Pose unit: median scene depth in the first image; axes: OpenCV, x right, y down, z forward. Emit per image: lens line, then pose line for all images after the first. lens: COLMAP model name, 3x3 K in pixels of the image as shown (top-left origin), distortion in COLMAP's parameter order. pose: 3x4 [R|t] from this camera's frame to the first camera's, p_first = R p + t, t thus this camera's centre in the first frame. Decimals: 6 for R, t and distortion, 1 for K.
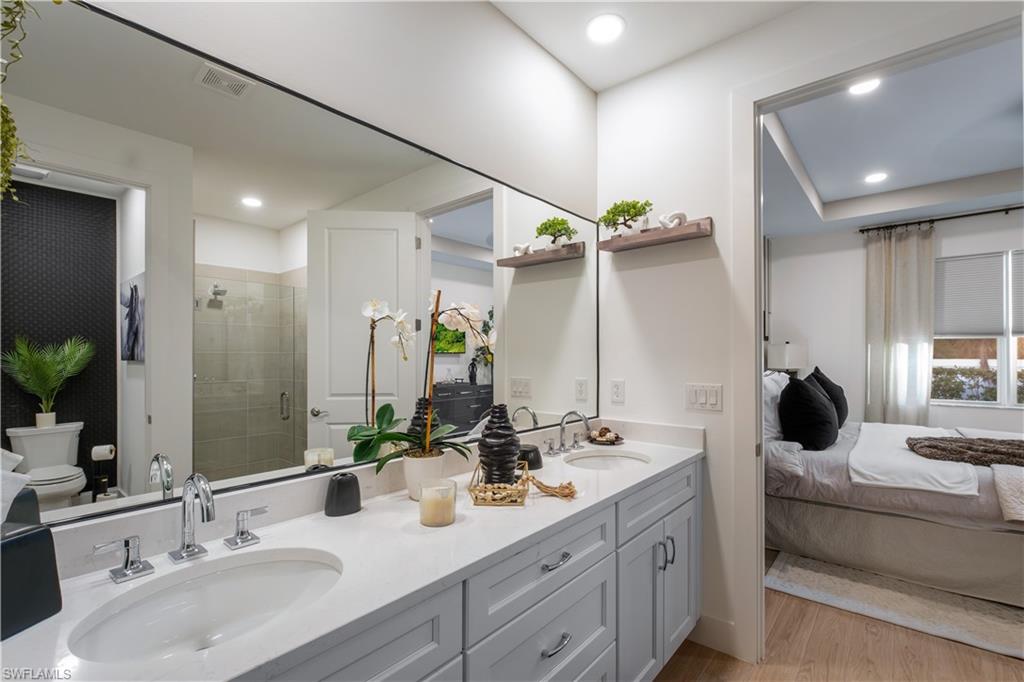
lens RADIAL K [[460.4, 0, 509.6], [0, 460.4, 351.7], [0, 0, 1]] dist [-0.001757, -0.000443]
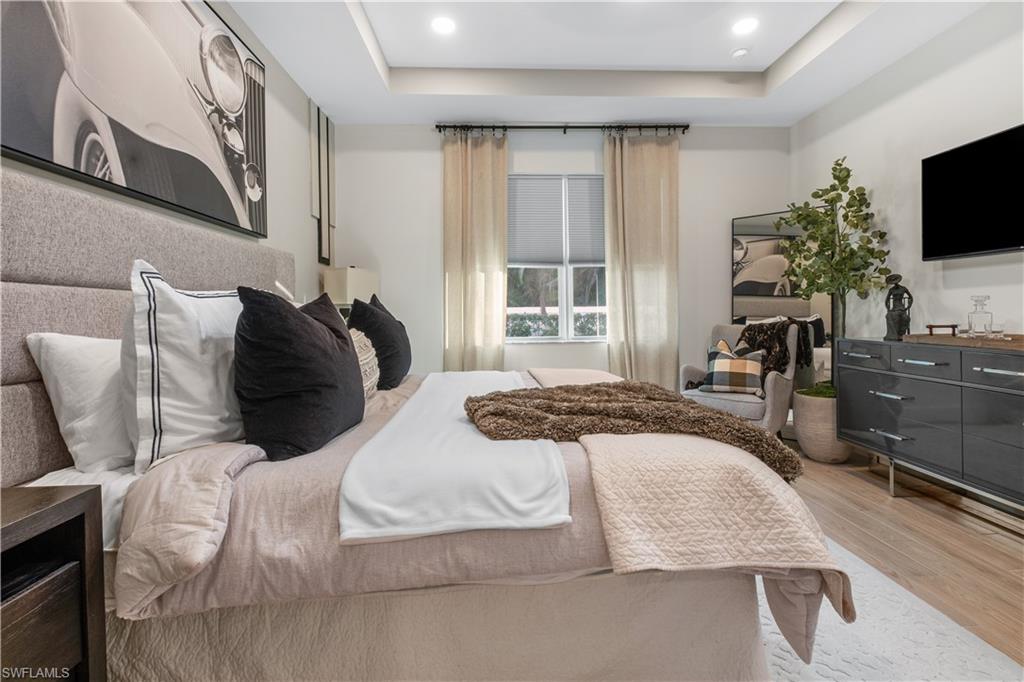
lens RADIAL K [[448.3, 0, 510.5], [0, 448.3, 326.2], [0, 0, 1]] dist [-0.003125, -0.000364]
pose [[0.738506, -0.028353, 0.673650, 0.516919], [0.009748, 0.999460, 0.031379, 0.080720], [-0.674176, -0.016607, 0.738384, 0.541095]]
